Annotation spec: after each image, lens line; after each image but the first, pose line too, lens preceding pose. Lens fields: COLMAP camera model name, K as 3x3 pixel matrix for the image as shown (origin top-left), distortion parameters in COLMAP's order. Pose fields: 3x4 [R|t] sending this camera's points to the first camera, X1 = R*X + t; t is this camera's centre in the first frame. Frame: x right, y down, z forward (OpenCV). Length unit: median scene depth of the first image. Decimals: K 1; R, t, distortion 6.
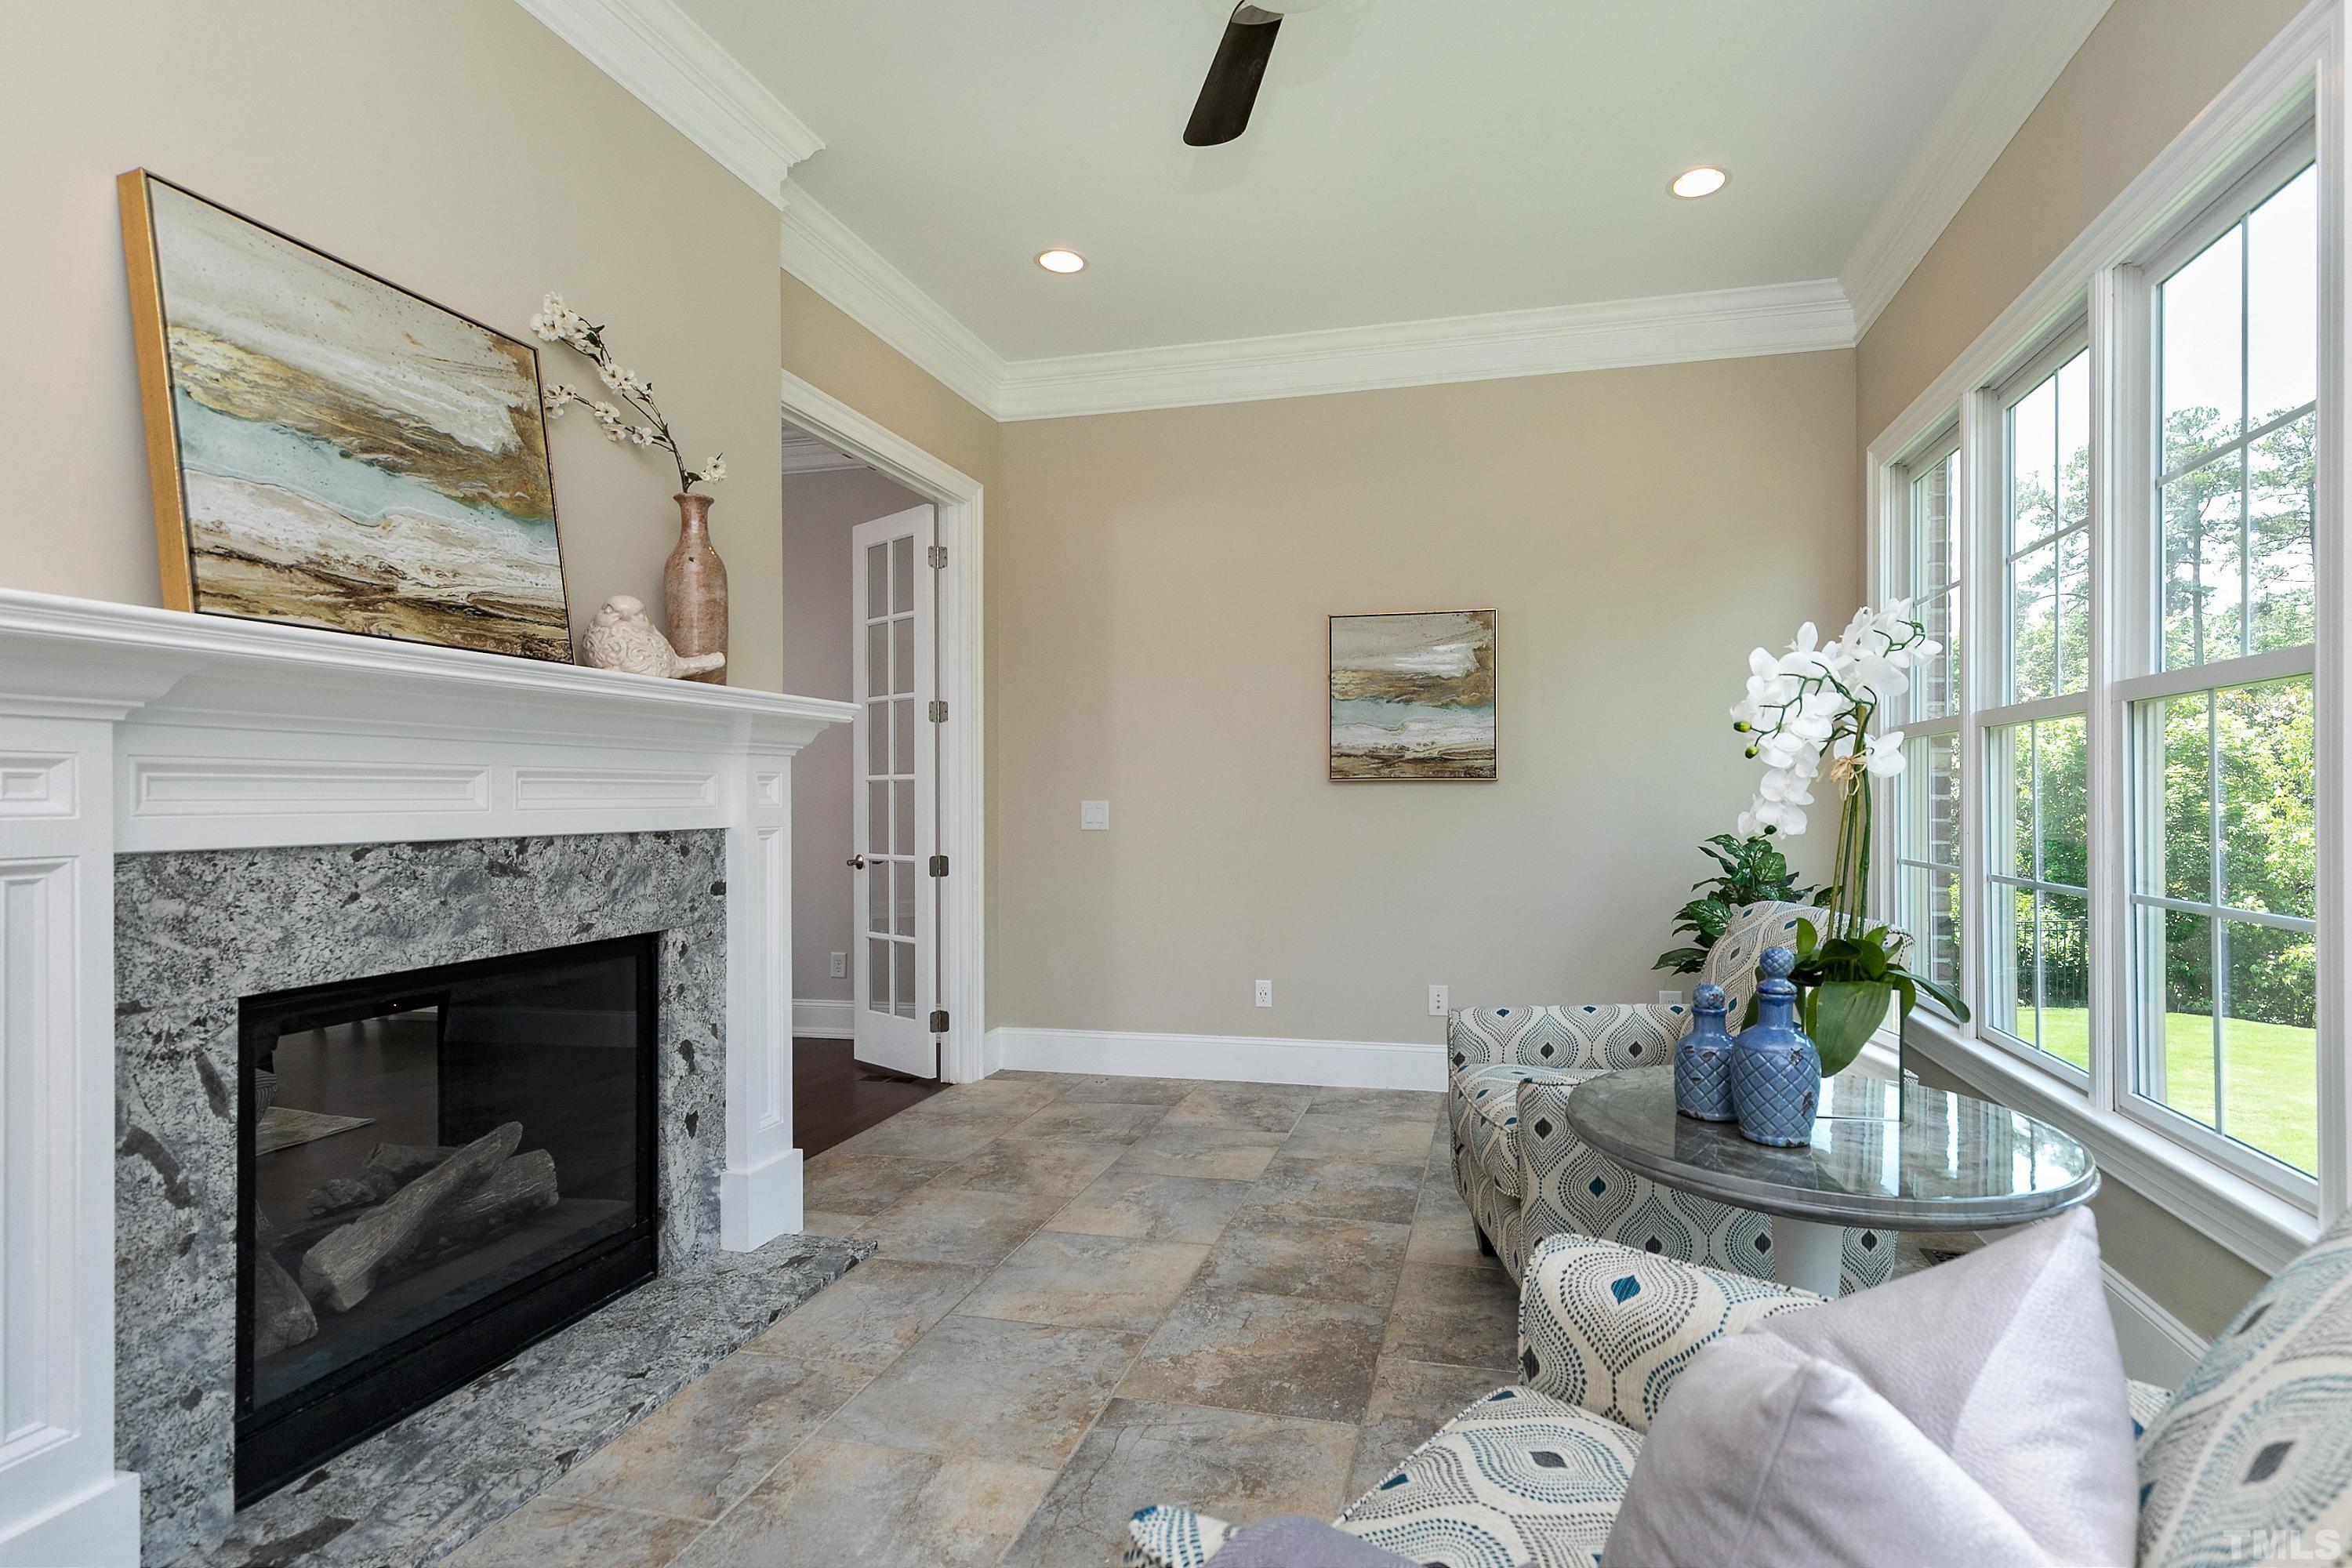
lens RADIAL K [[1115.9, 0, 1250.0], [0, 1115.9, 798.6], [0, 0, 1]] dist [0.012589, -0.000868]
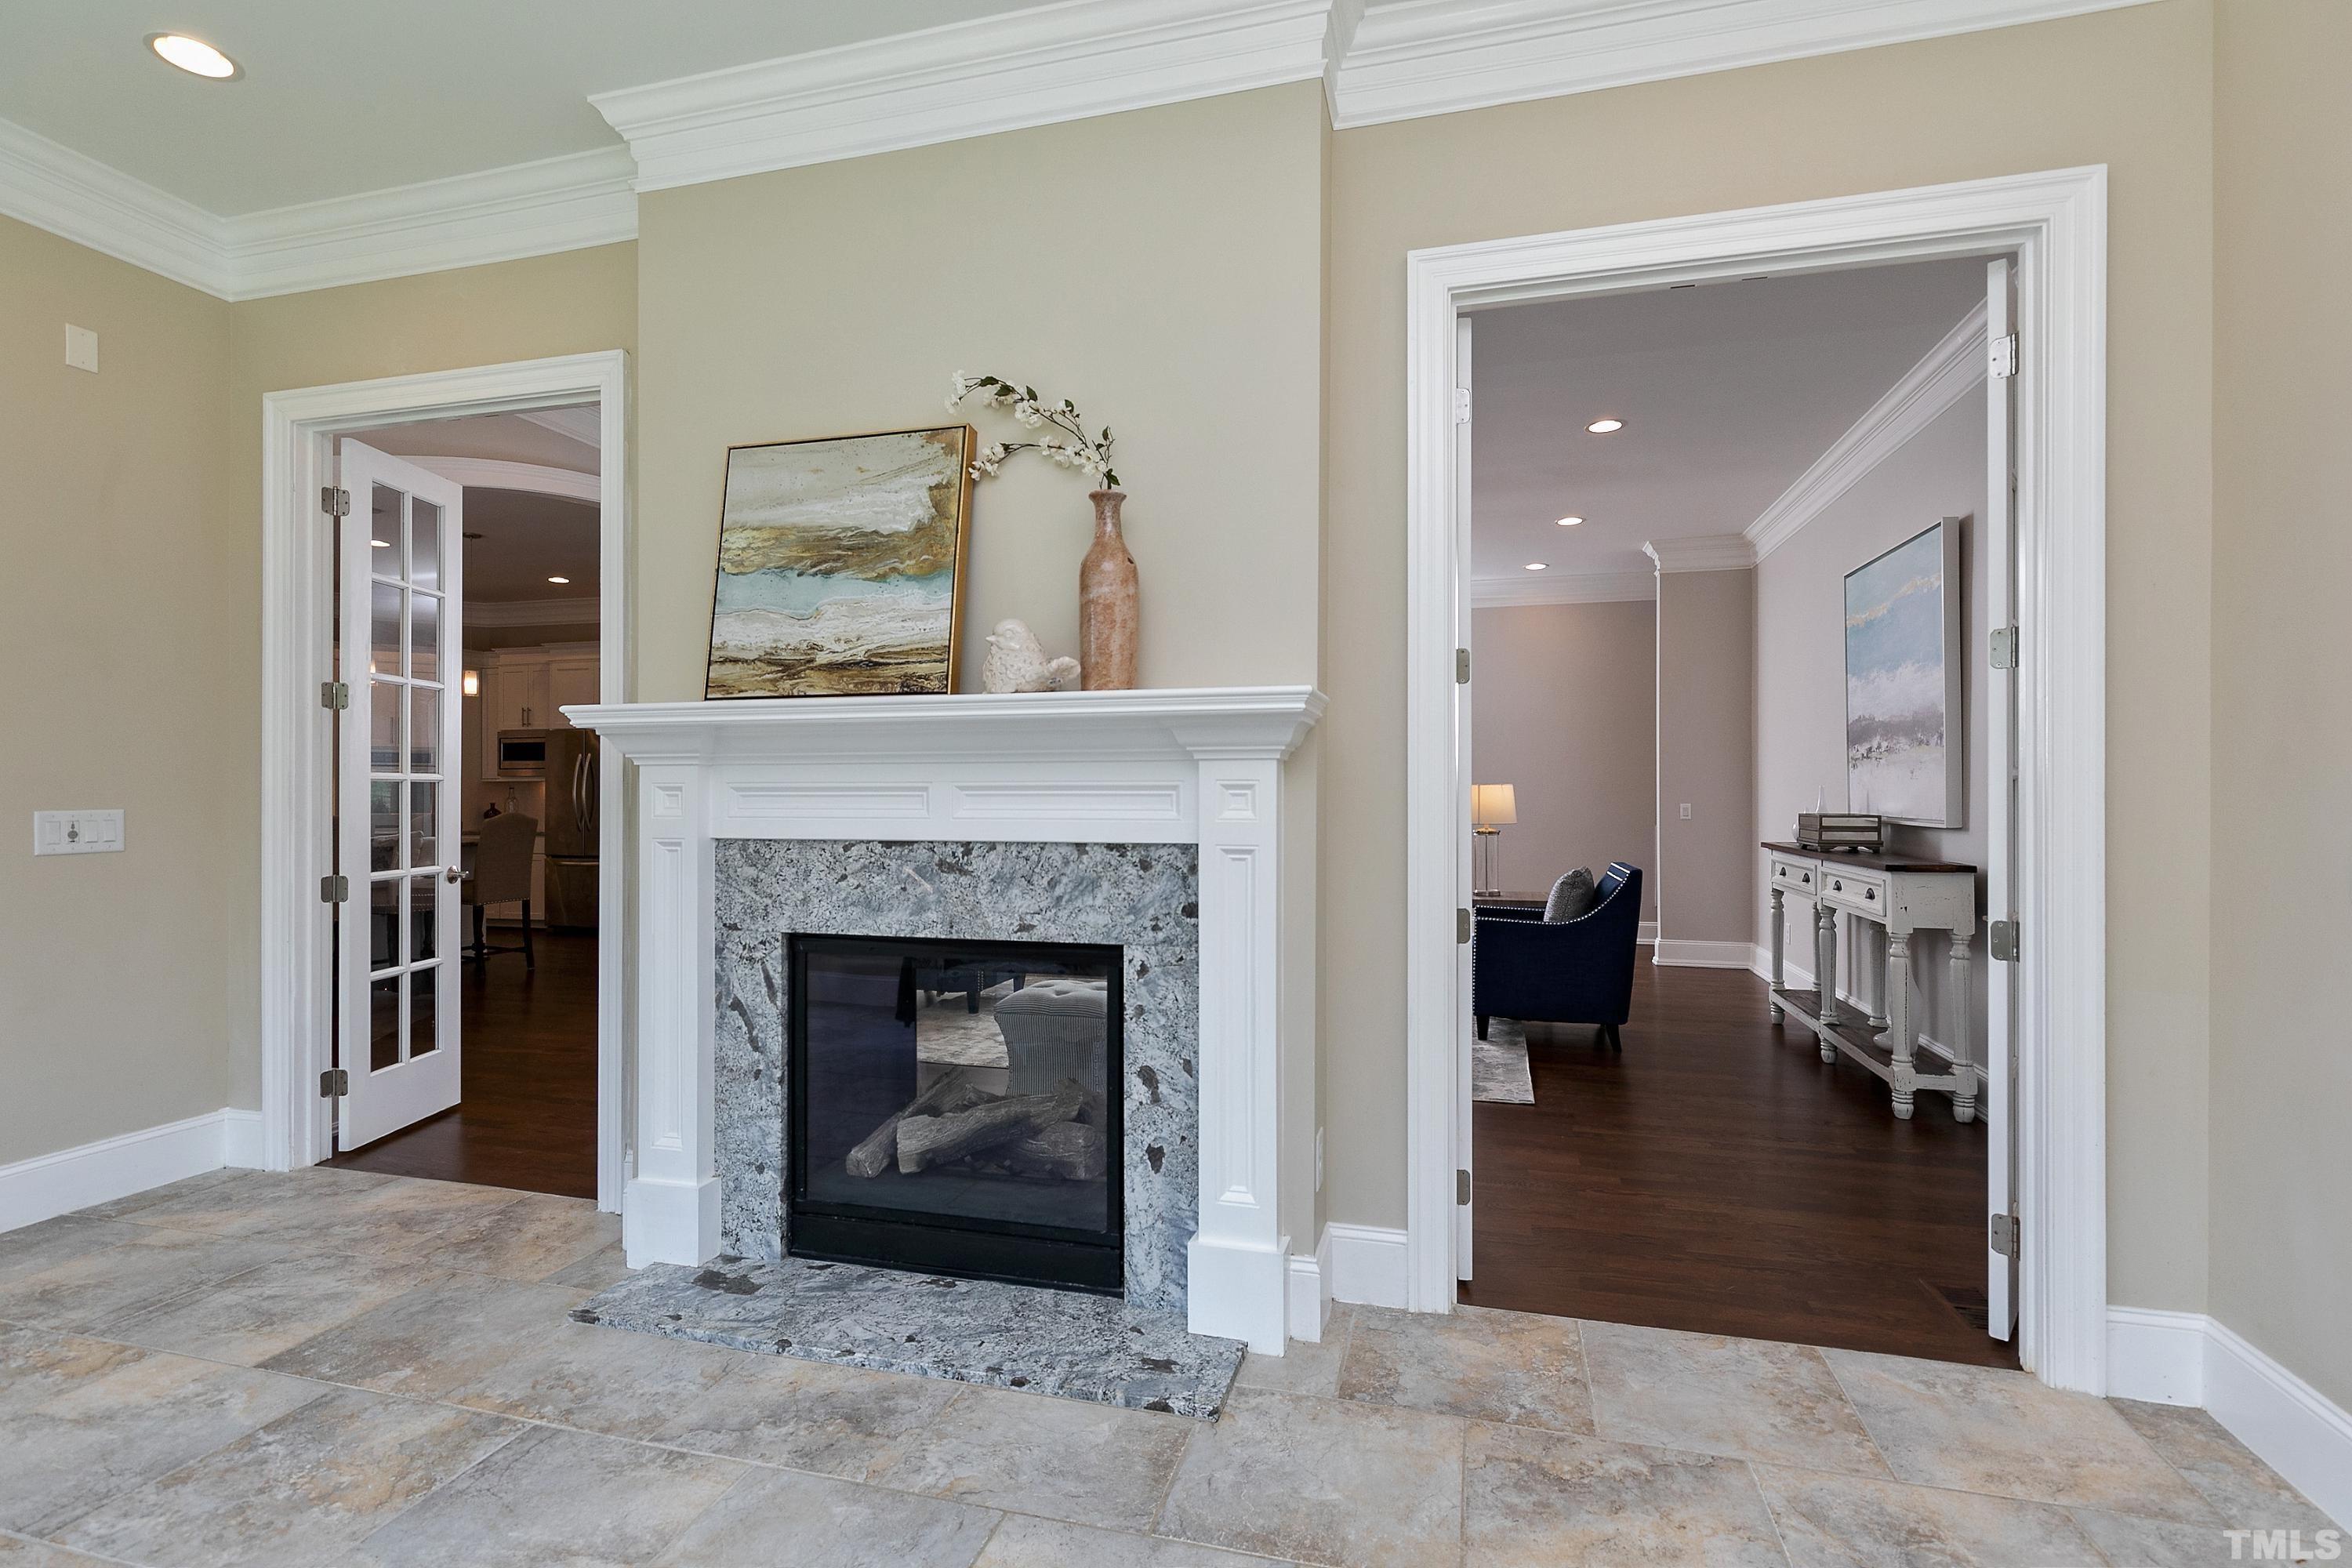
lens RADIAL K [[1120.6, 0, 1176.0], [0, 1120.6, 782.5], [0, 0, 1]] dist [0.005787, -0.002019]
pose [[-0.032173, 0.000897, -0.999482, 0.459154], [0.000321, 1.000000, 0.000888, -0.025225], [0.999482, -0.000293, -0.032174, 1.100506]]
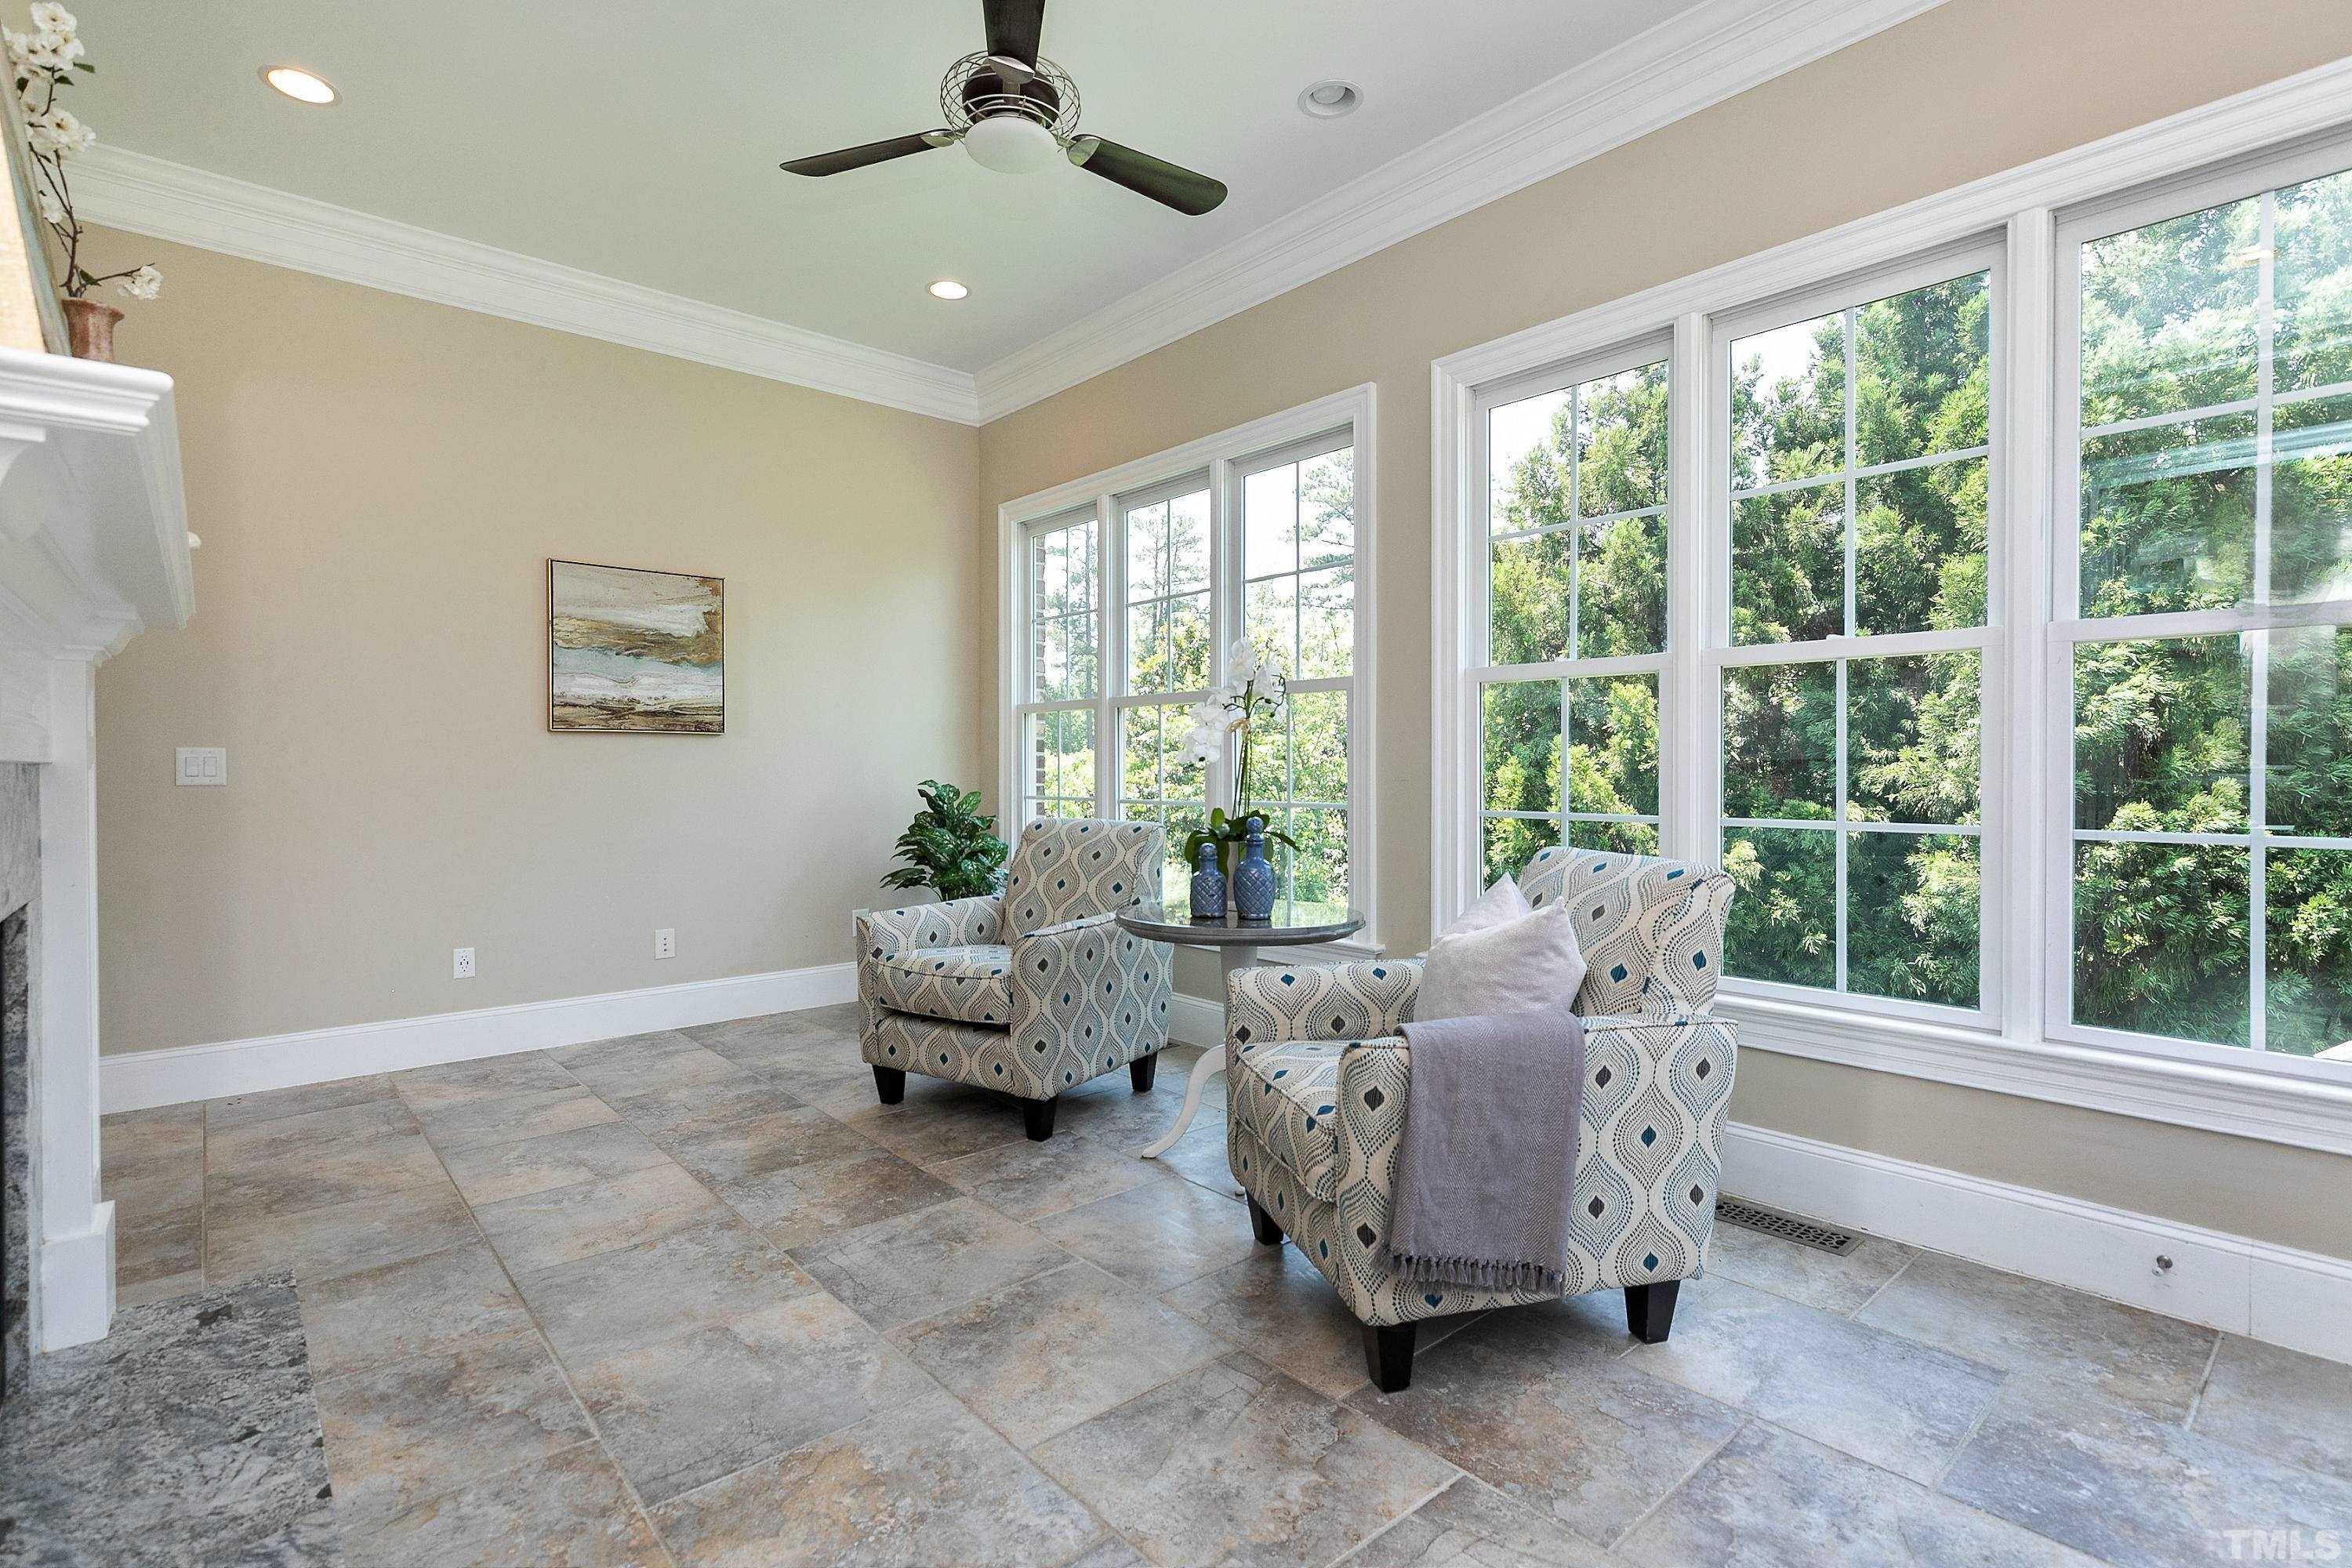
lens RADIAL K [[1120.6, 0, 1171.2], [0, 1120.6, 779.9], [0, 0, 1]] dist [0.005787, -0.002019]
pose [[0.586438, -0.004042, 0.809984, -0.685591], [-0.001766, 0.999979, 0.006268, 0.033599], [-0.809992, -0.005106, 0.586418, -0.001993]]
